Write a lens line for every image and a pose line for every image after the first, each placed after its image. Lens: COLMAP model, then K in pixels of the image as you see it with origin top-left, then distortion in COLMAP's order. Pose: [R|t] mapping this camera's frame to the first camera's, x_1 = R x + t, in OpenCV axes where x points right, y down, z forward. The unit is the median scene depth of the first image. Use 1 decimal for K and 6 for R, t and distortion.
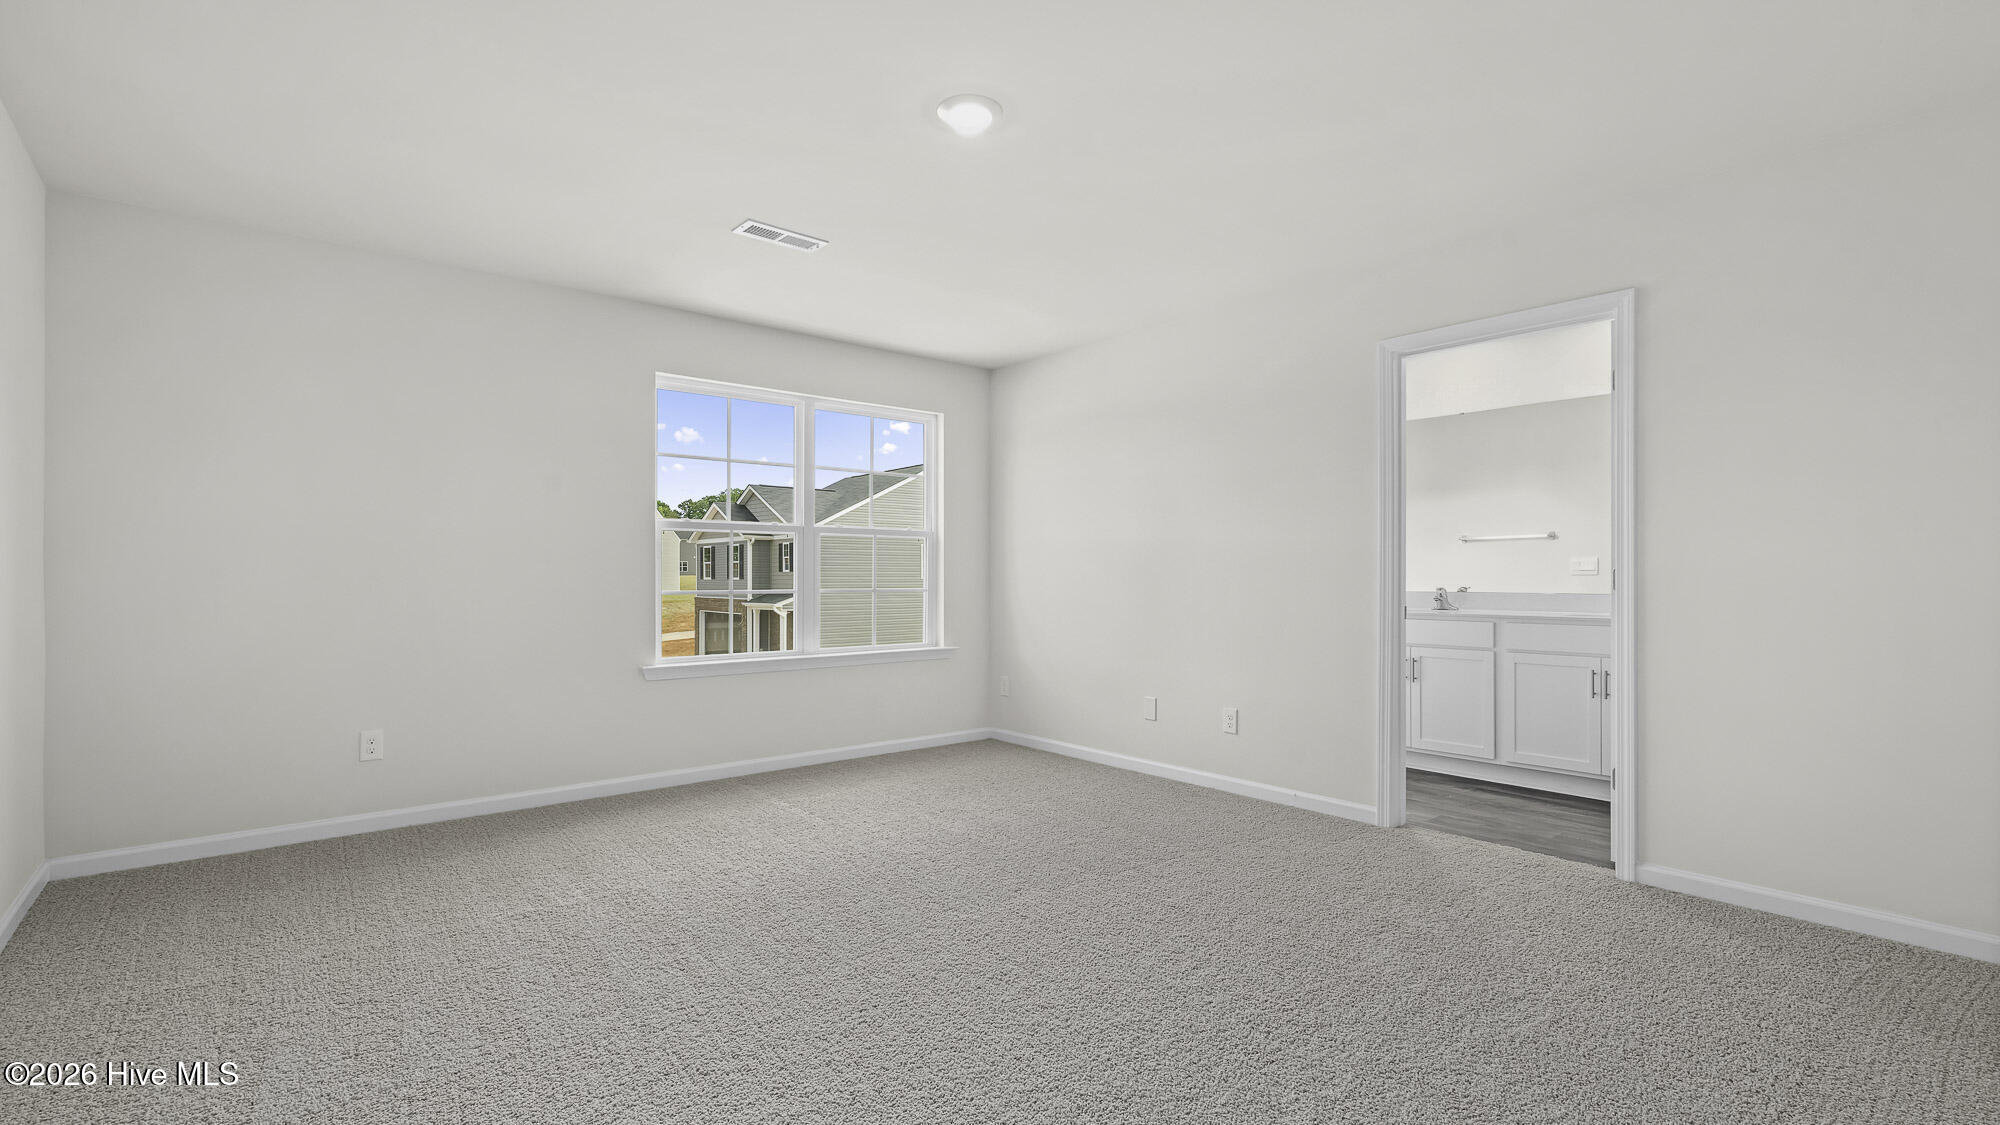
lens RADIAL K [[899.5, 0, 993.2], [0, 899.5, 570.1], [0, 0, 1]] dist [-0.001883, 0.001038]
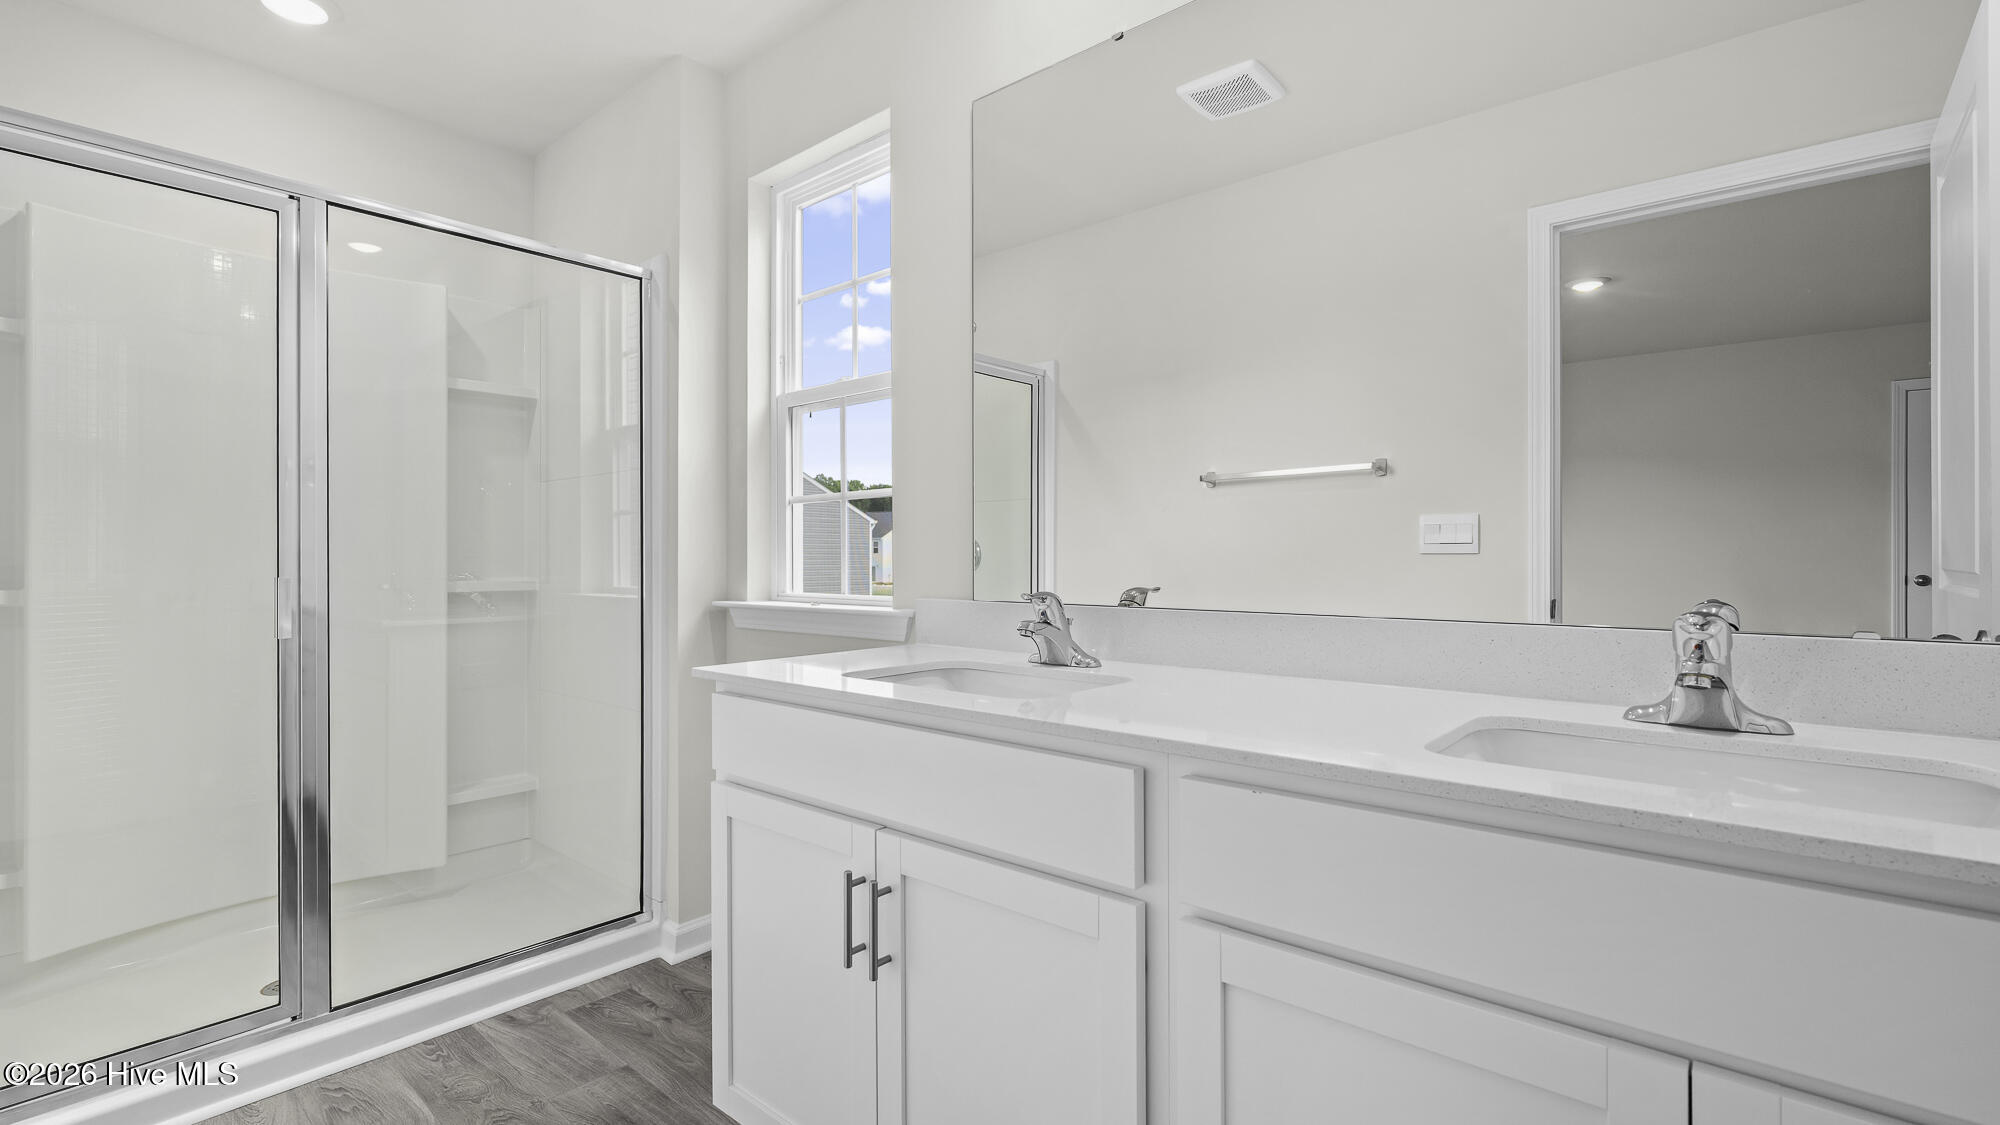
lens RADIAL K [[899.5, 0, 993.2], [0, 899.5, 570.1], [0, 0, 1]] dist [-0.001883, 0.001038]
pose [[0.987663, -0.002078, 0.156582, 0.433323], [0.000101, 0.999920, 0.012631, 0.008801], [-0.156596, -0.012459, 0.987584, 0.706281]]
